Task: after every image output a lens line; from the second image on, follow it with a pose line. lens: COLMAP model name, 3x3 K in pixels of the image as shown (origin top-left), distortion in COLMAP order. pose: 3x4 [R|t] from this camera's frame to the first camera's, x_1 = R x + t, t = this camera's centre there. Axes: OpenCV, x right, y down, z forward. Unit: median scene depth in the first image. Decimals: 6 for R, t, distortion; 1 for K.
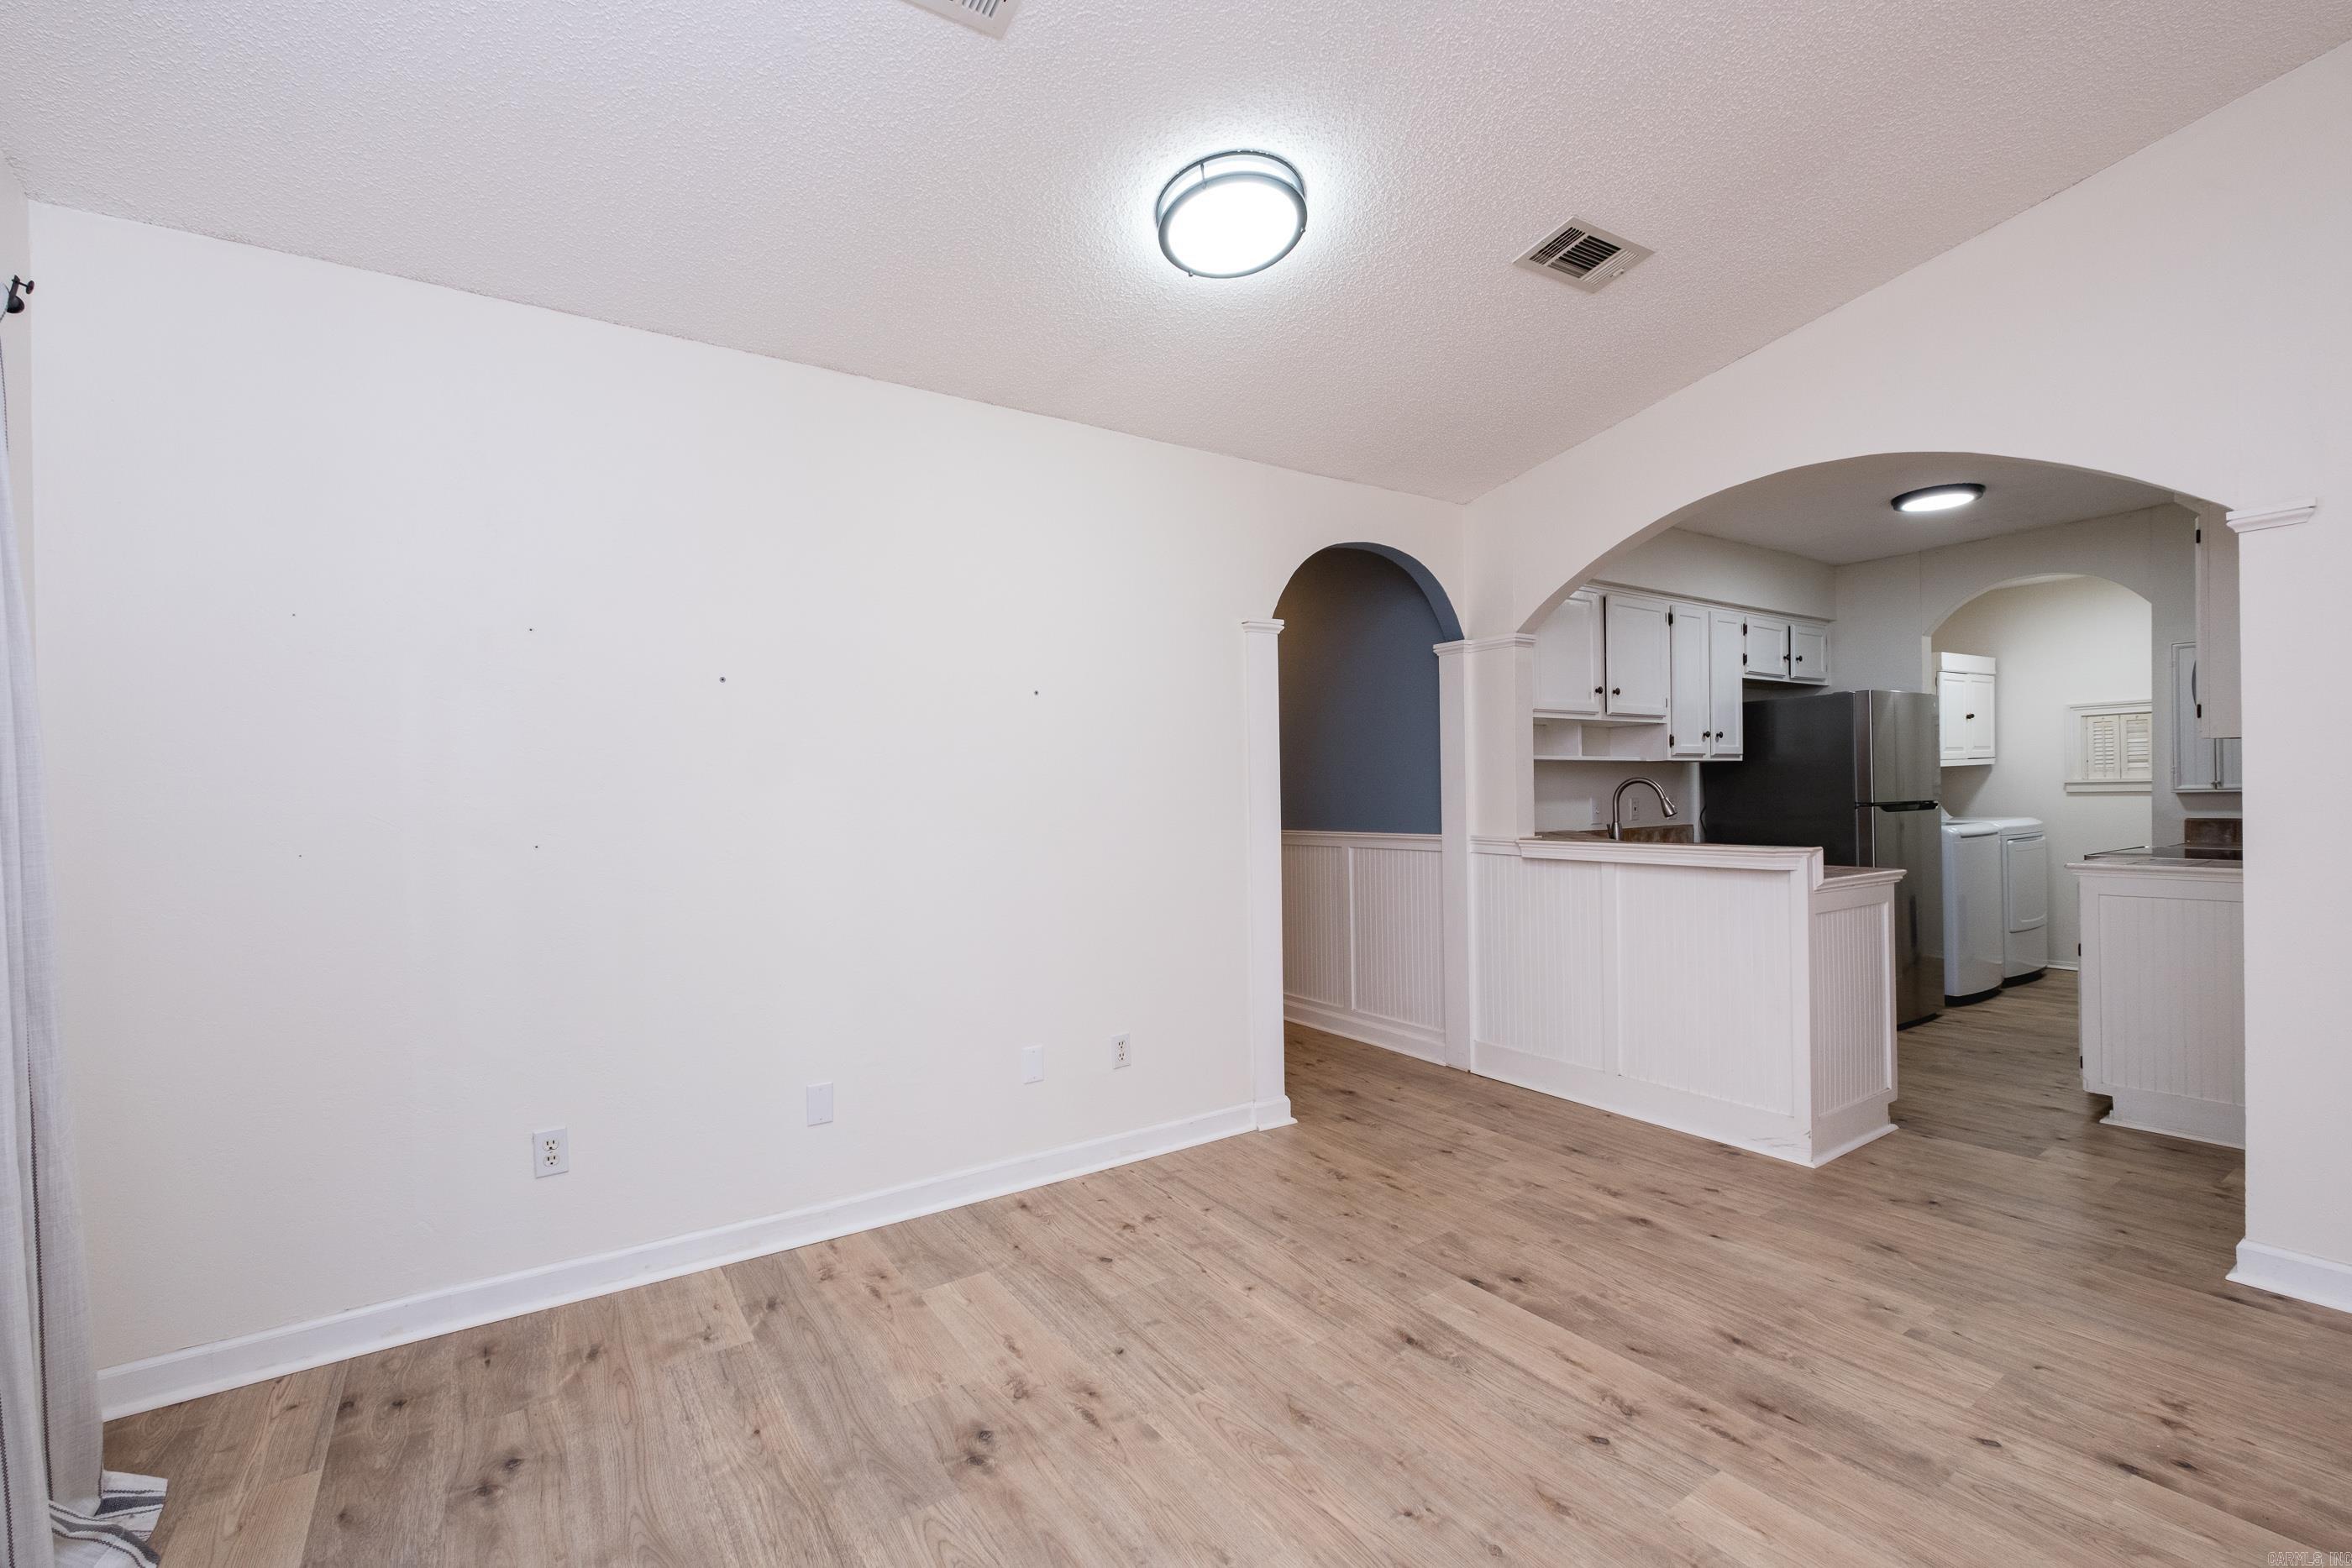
lens RADIAL K [[1011.3, 0, 1182.6], [0, 1011.3, 798.5], [0, 0, 1]] dist [0.001065, -0.001019]
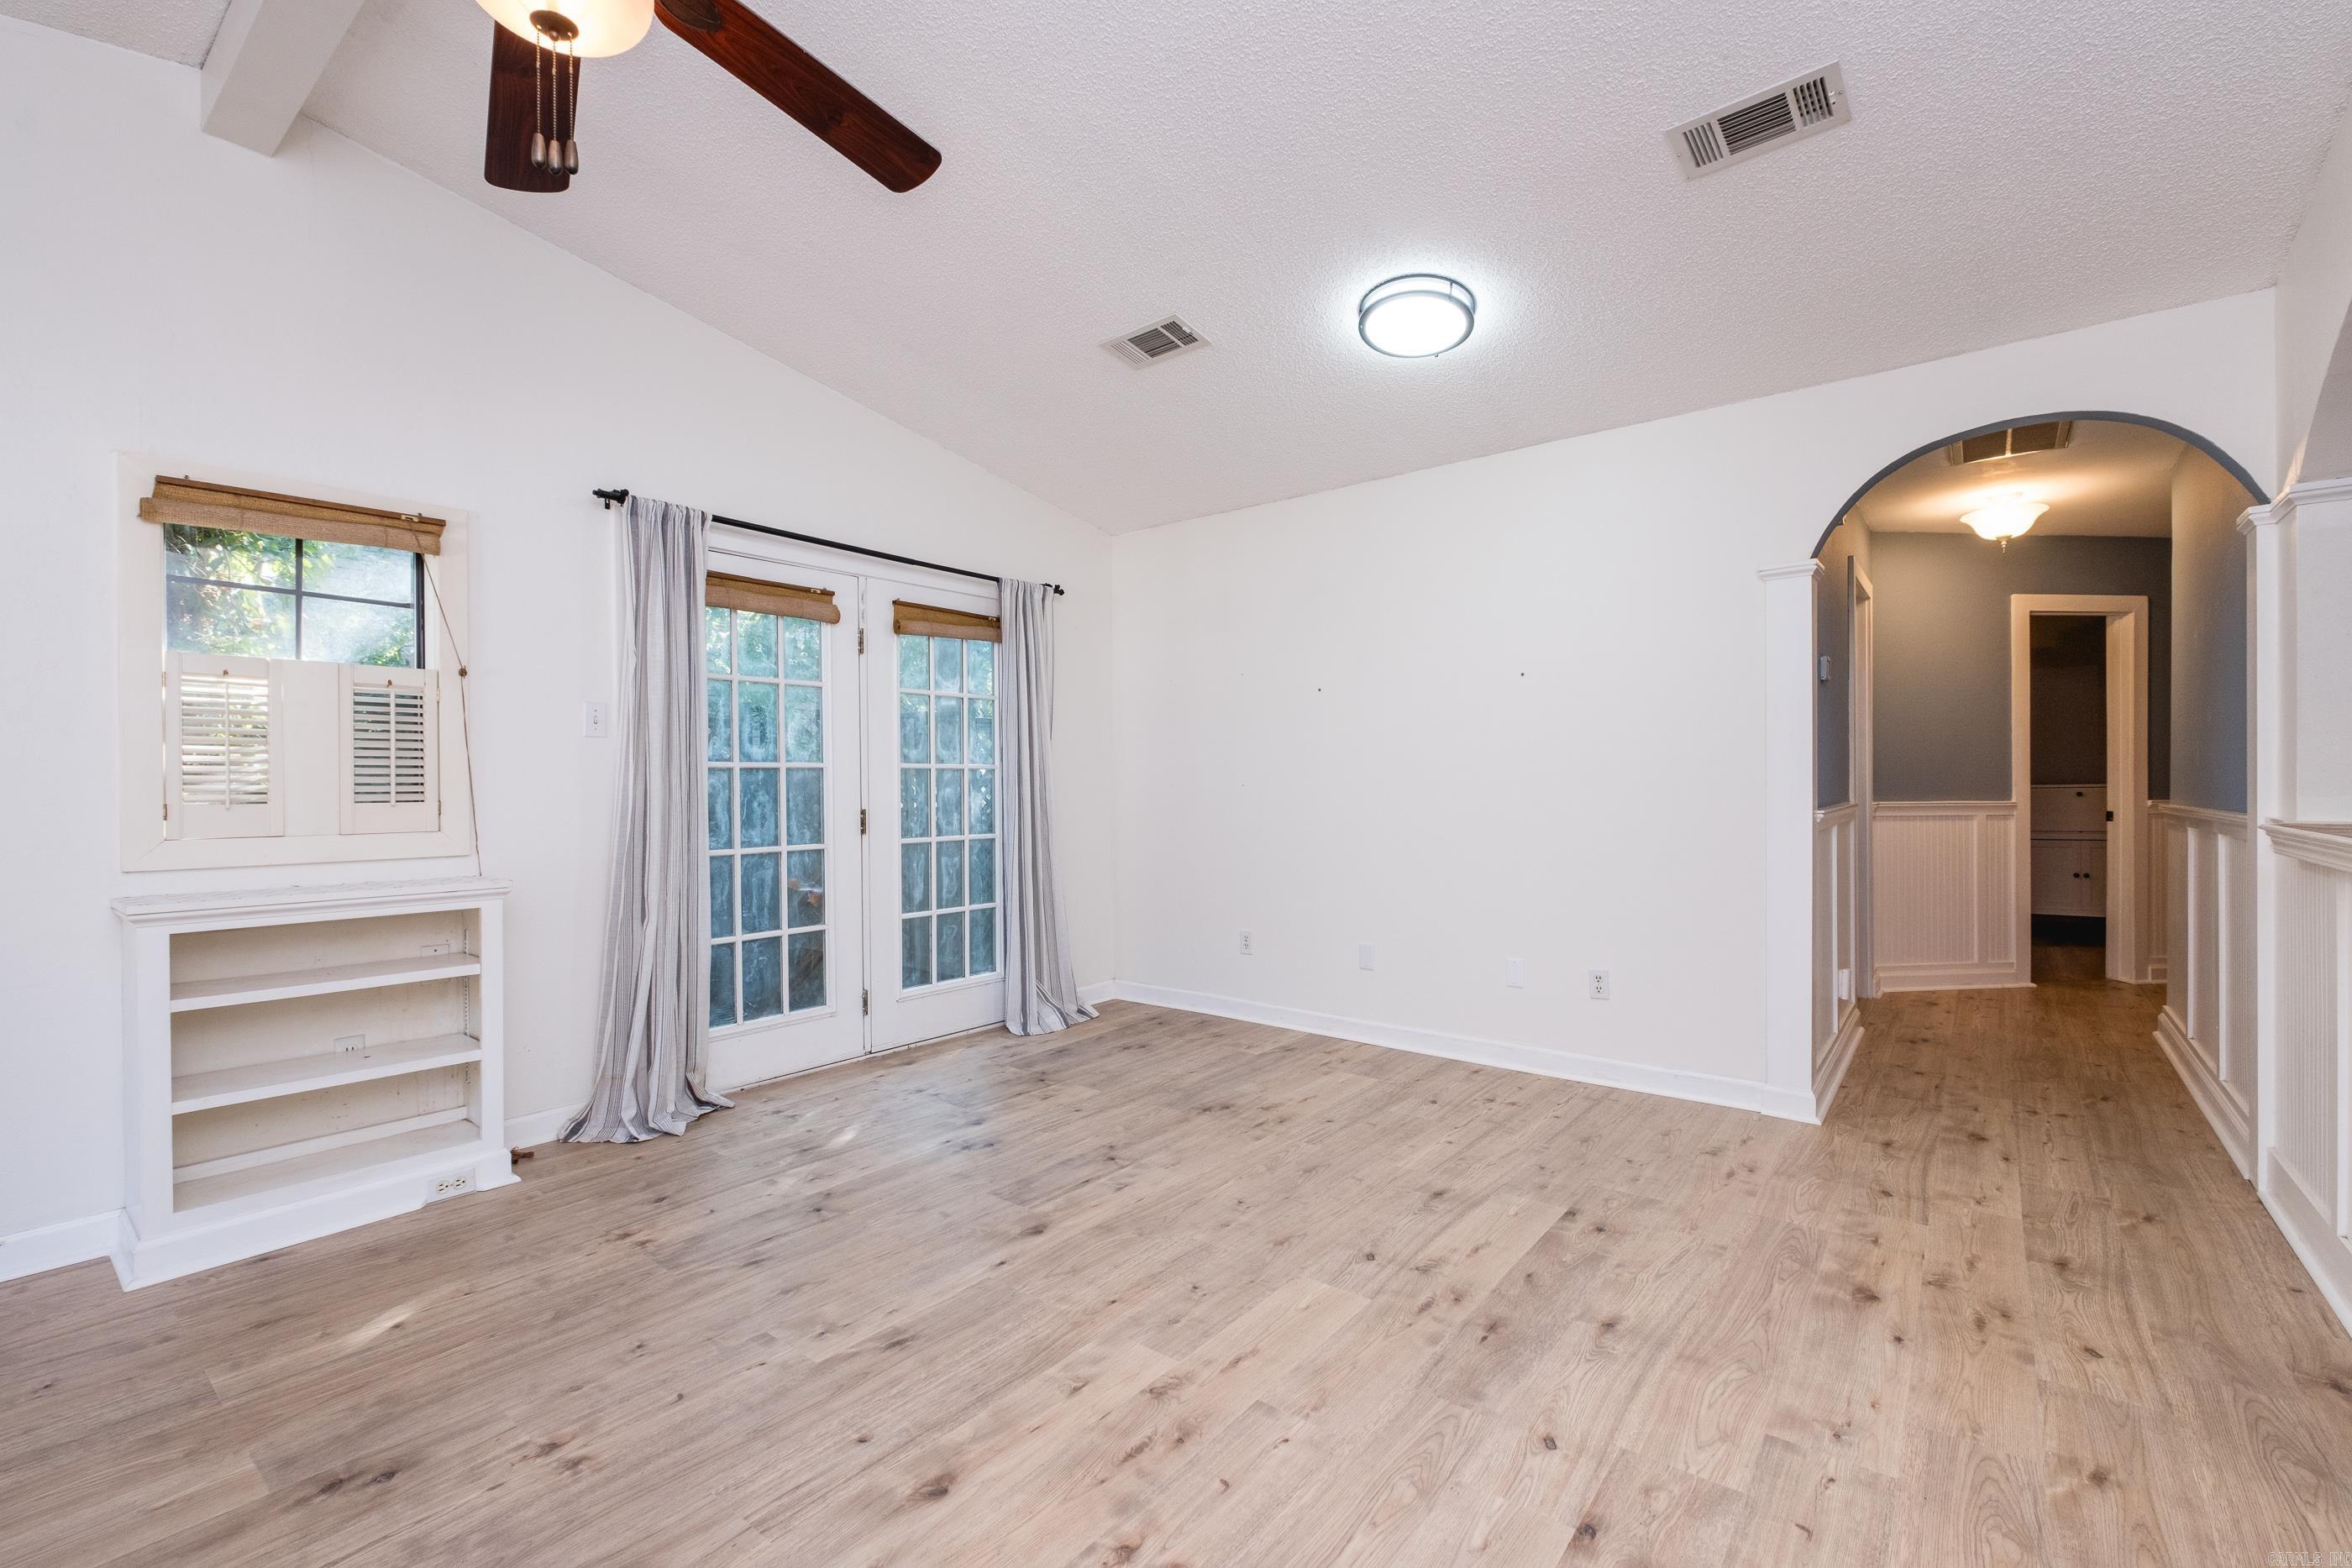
lens RADIAL K [[1014.2, 0, 1187.9], [0, 1014.2, 784.0], [0, 0, 1]] dist [0.011323, -0.008309]
pose [[0.303539, 0.017542, -0.952657, 0.664346], [-0.004994, 0.999846, 0.016820, 0.007648], [0.952806, -0.000348, 0.303580, 0.167988]]
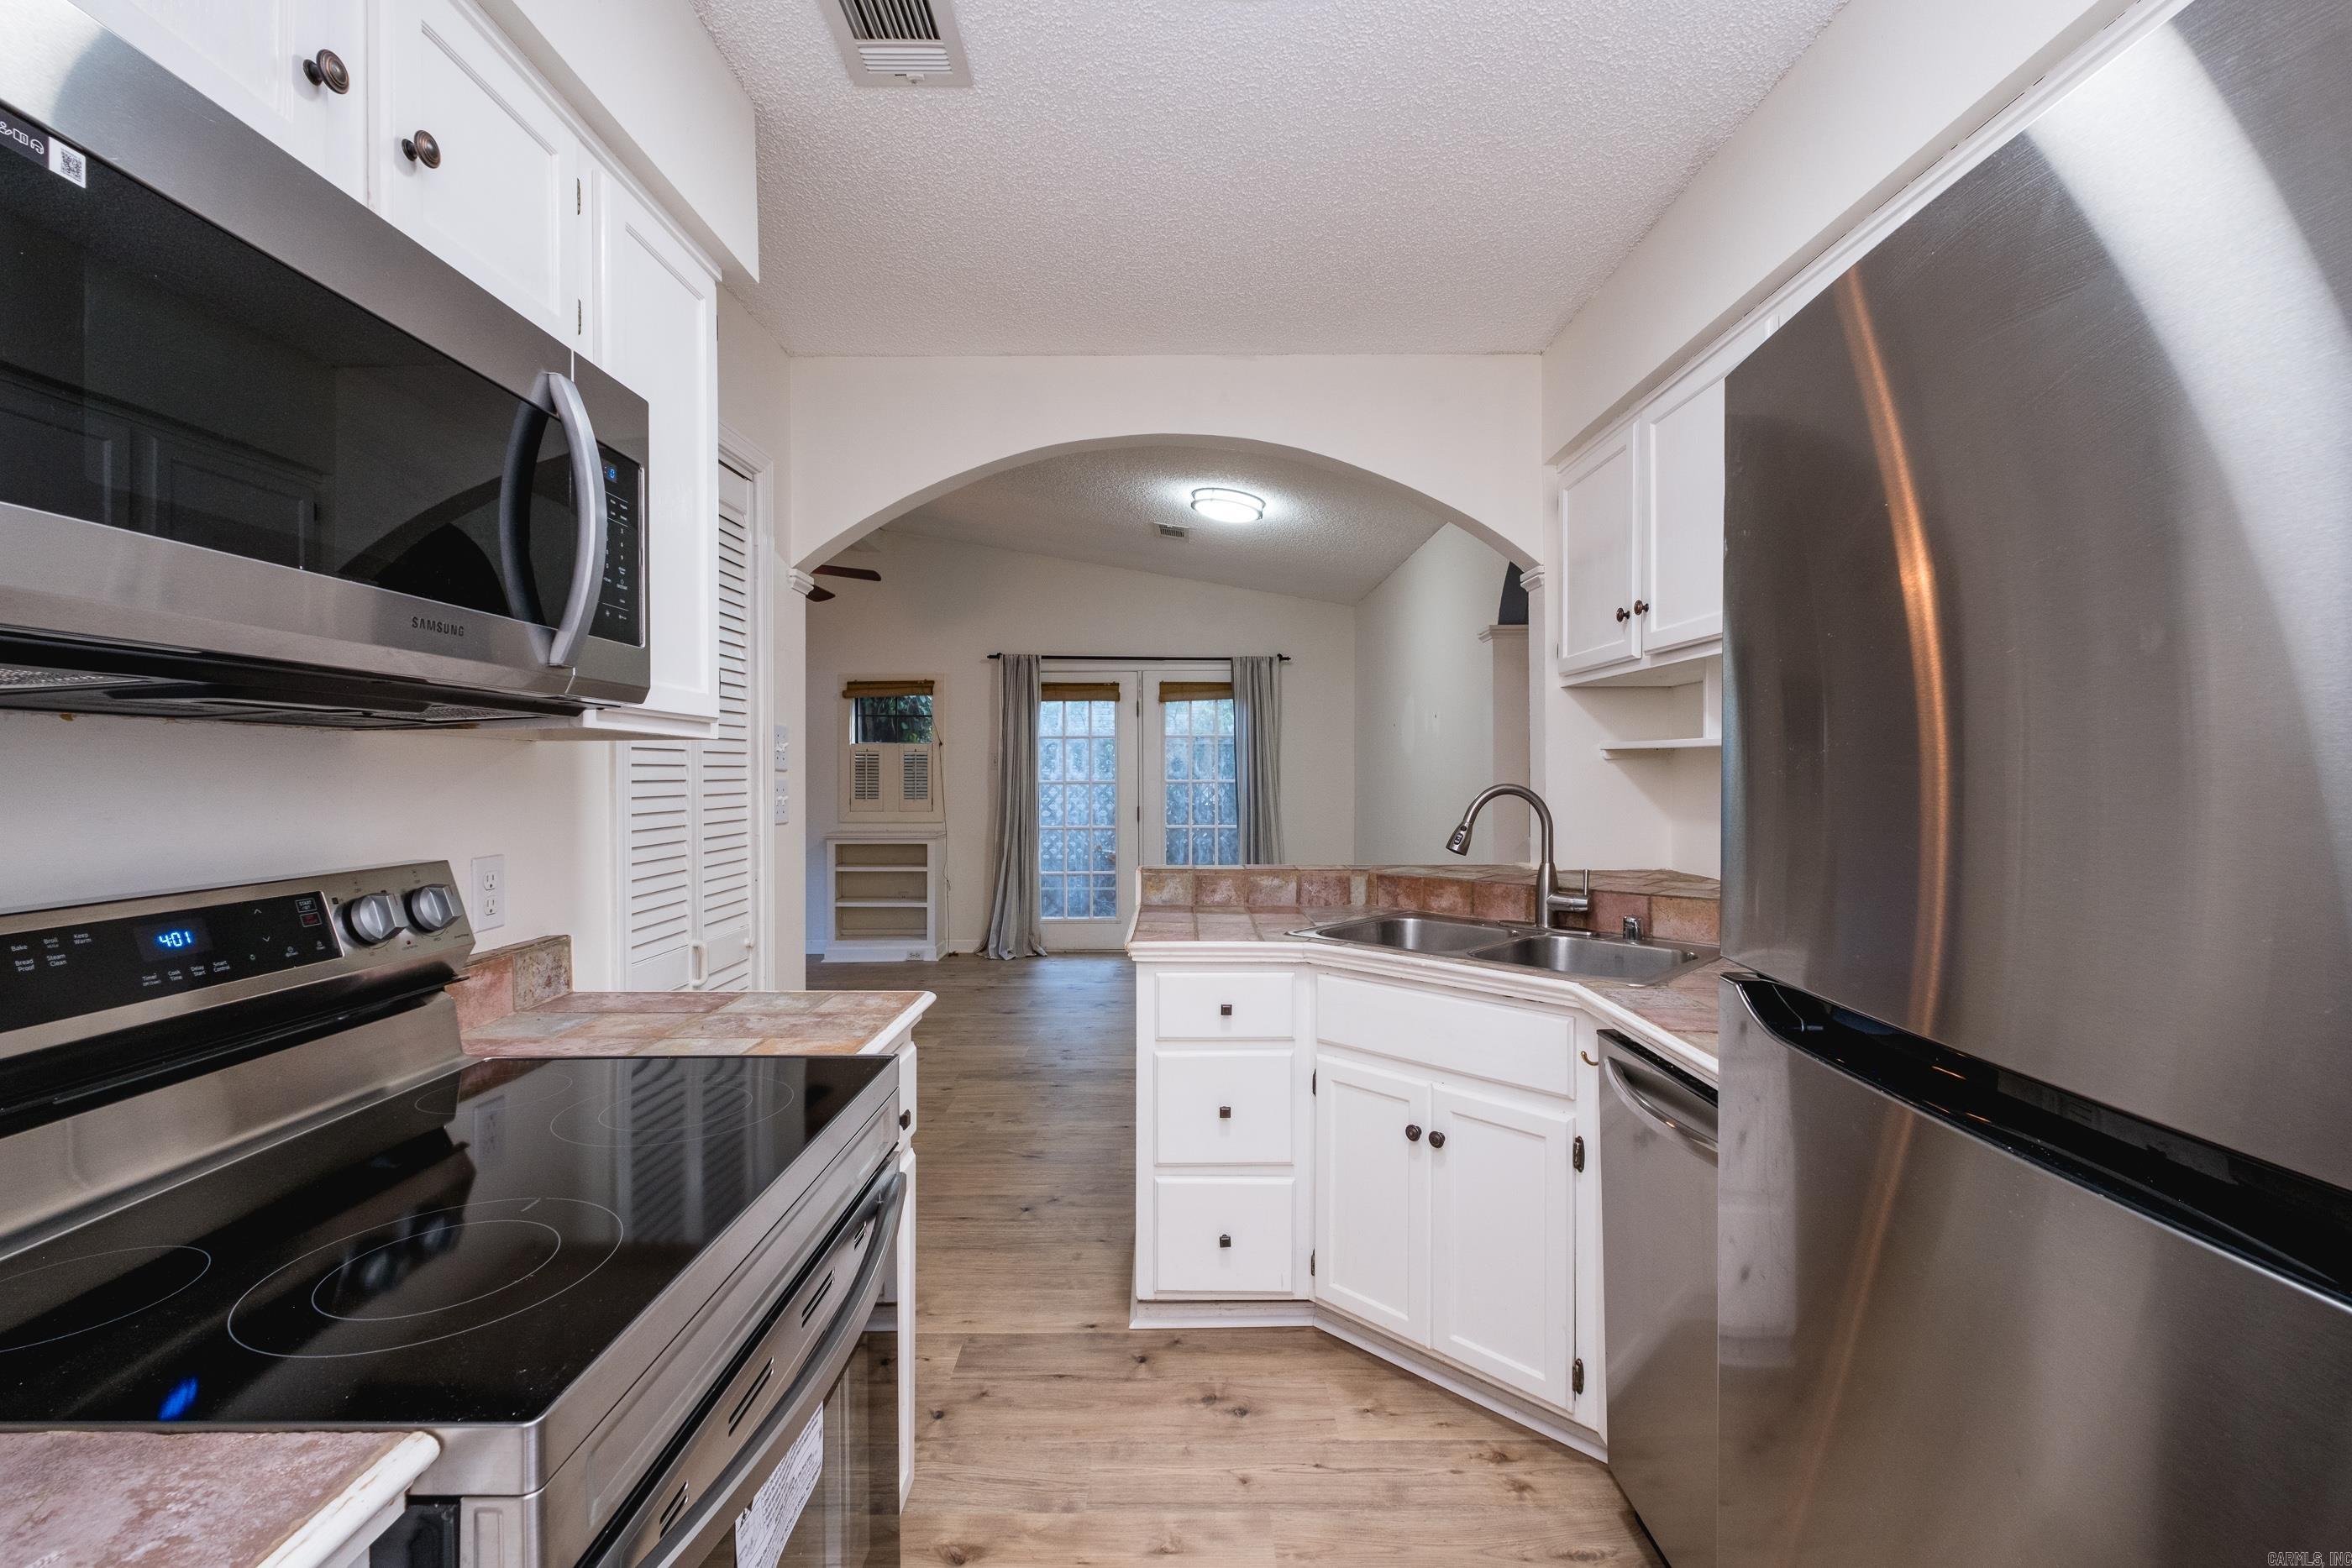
lens RADIAL K [[1019.5, 0, 1178.3], [0, 1019.5, 771.4], [0, 0, 1]] dist [0.010123, -0.006263]
pose [[-0.557344, 0.019785, -0.830046, 0.986876], [0.006089, 0.999787, 0.019742, -0.039266], [0.830259, 0.005949, -0.557345, 1.115803]]
